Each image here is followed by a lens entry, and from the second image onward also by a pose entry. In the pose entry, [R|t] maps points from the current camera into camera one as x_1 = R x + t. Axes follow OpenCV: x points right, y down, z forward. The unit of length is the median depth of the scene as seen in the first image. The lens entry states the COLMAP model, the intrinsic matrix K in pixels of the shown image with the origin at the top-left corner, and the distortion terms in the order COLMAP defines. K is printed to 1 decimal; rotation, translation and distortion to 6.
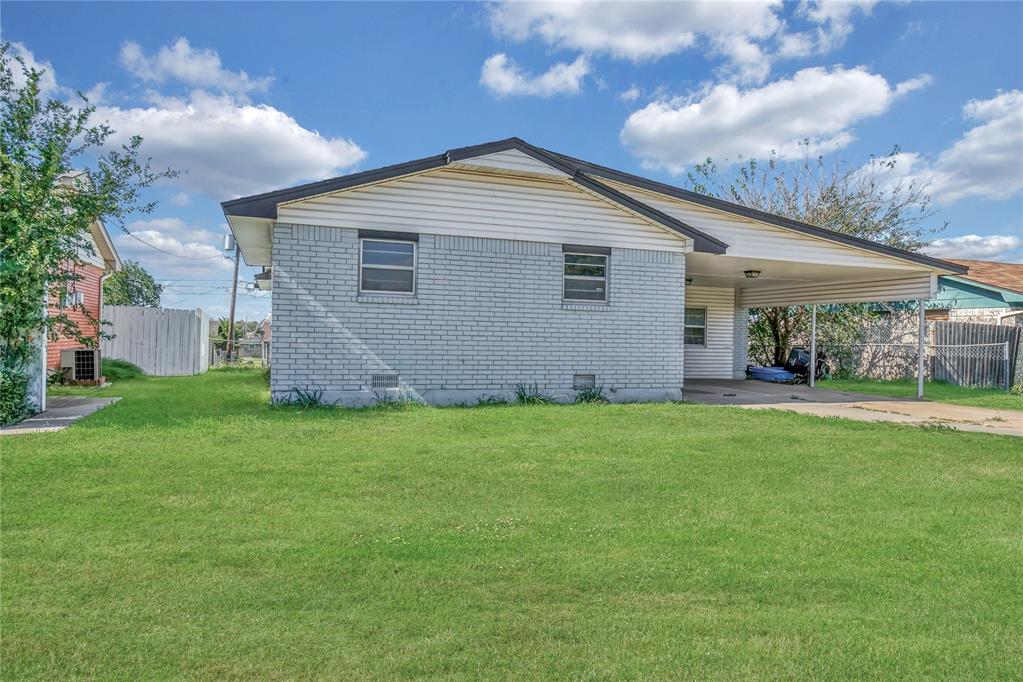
lens RADIAL K [[652.0, 0, 519.7], [0, 652.0, 344.2], [0, 0, 1]] dist [0.002490, -0.001867]
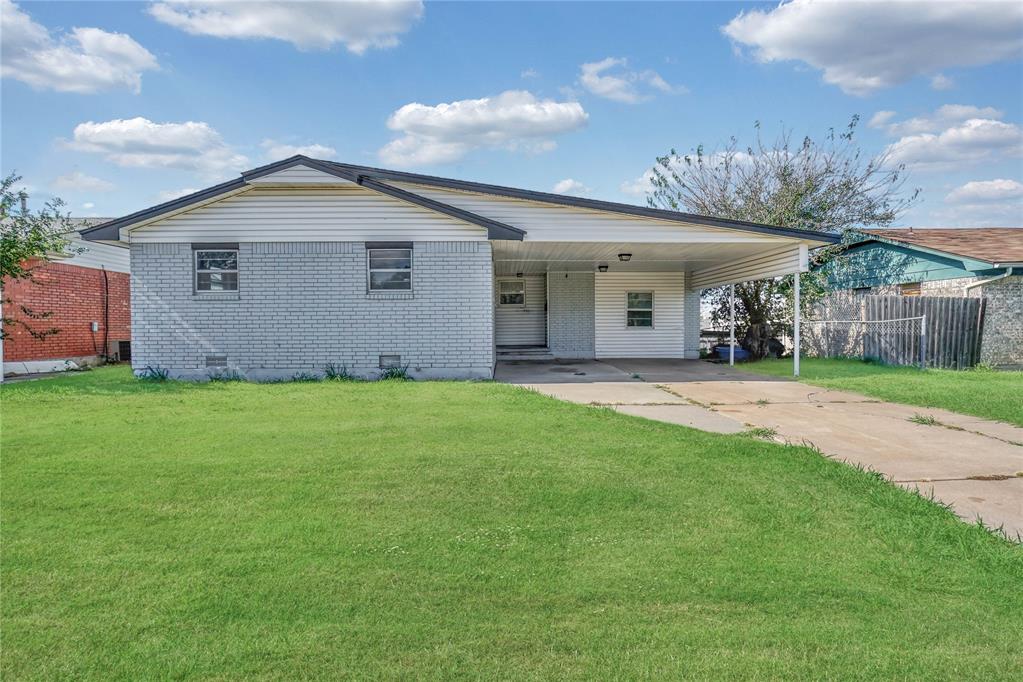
lens RADIAL K [[526.9, 0, 516.2], [0, 526.9, 334.8], [0, 0, 1]] dist [-0.026583, 0.000861]
pose [[0.948471, -0.018673, -0.316314, 0.592946], [0.020883, 0.999775, 0.003600, 0.011853], [0.316176, -0.010020, 0.948648, 0.198116]]
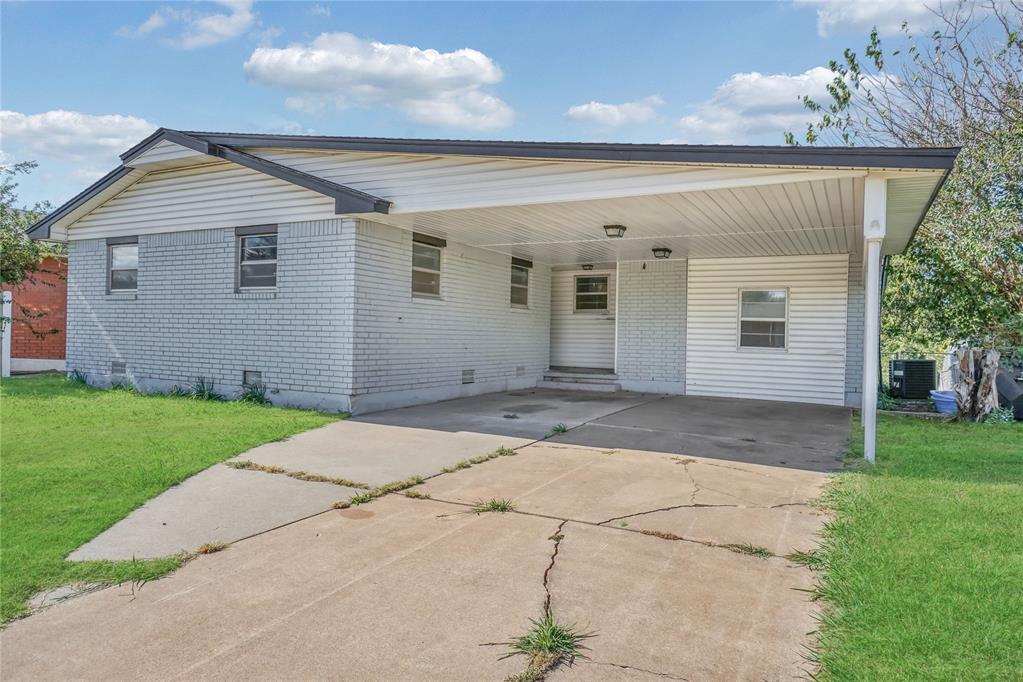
lens RADIAL K [[652.0, 0, 514.9], [0, 652.0, 340.9], [0, 0, 1]] dist [0.002490, -0.001867]
pose [[0.670584, 0.002543, -0.741829, 0.989235], [-0.016739, 0.999791, -0.011705, 0.009833], [0.741645, 0.020267, 0.670487, 0.662218]]
